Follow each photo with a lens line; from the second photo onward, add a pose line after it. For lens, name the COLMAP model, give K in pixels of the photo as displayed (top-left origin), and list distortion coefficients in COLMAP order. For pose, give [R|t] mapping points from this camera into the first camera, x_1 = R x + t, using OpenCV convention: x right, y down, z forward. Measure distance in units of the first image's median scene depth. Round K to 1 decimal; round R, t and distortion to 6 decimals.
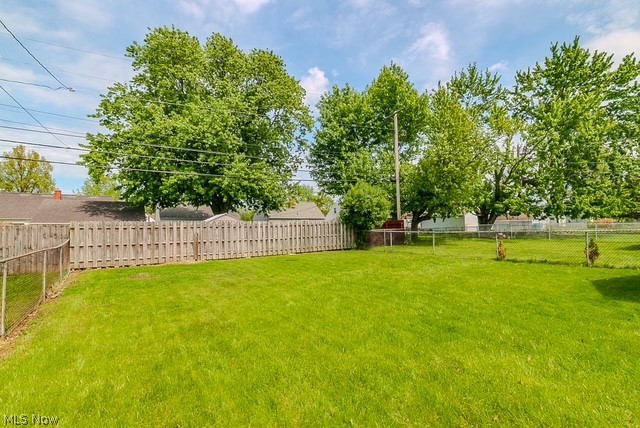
lens RADIAL K [[306.4, 0, 317.5], [0, 306.4, 229.5], [0, 0, 1]] dist [0.000069, -0.000302]
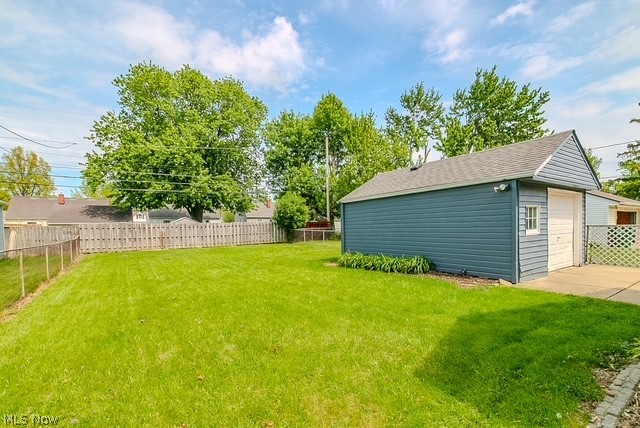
lens RADIAL K [[310.9, 0, 319.3], [0, 310.9, 248.3], [0, 0, 1]] dist [-0.005343, 0.000131]
pose [[0.999998, 0.001972, 0.000152, 0.229534], [-0.001978, 0.997723, 0.067419, -0.005084], [-0.000019, -0.067420, 0.997725, -0.320477]]
